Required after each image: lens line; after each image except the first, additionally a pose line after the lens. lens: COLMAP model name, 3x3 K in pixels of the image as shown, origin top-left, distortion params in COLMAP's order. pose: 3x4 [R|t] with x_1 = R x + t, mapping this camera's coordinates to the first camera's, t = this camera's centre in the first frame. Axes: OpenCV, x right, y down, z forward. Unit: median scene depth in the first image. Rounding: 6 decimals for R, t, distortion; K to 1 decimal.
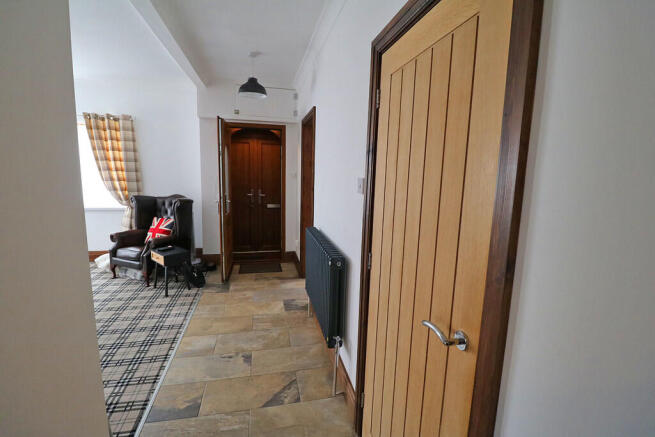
lens RADIAL K [[302.3, 0, 326.1], [0, 302.3, 218.6], [0, 0, 1]] dist [-0.008923, -0.007191]
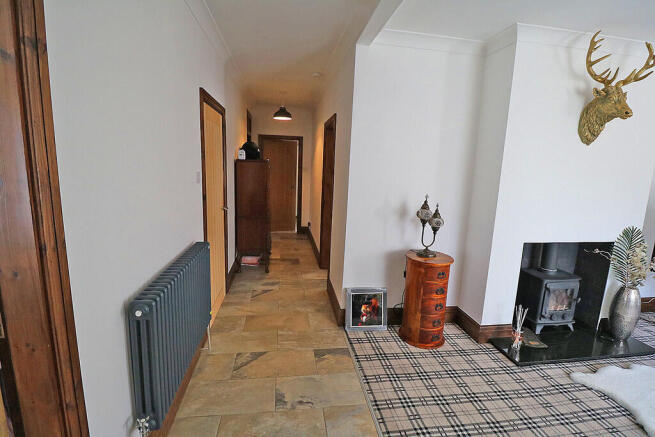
lens RADIAL K [[302.3, 0, 324.8], [0, 302.3, 212.4], [0, 0, 1]] dist [-0.008923, -0.007191]
pose [[-0.994770, -0.074536, 0.069835, -0.220836], [-0.049671, 0.950450, 0.306885, -0.158271], [-0.089248, 0.301811, -0.949181, 0.888432]]
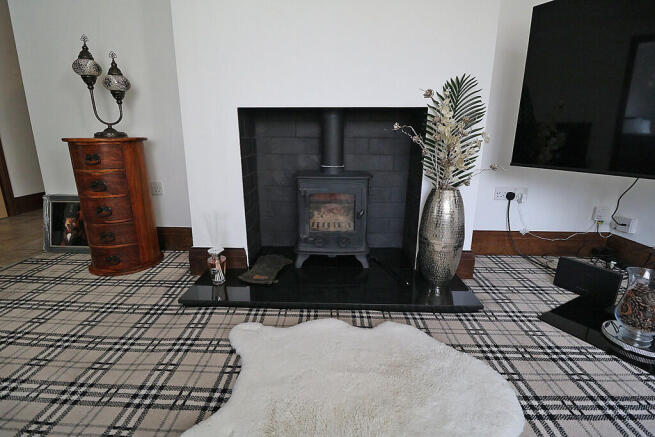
lens RADIAL K [[302.3, 0, 327.4], [0, 302.3, 212.6], [0, 0, 1]] dist [-0.008923, -0.007191]
pose [[-0.969681, -0.092433, 0.226219, -0.775214], [0.004966, 0.918062, 0.396406, 0.039336], [-0.244324, 0.385510, -0.889768, 0.633482]]
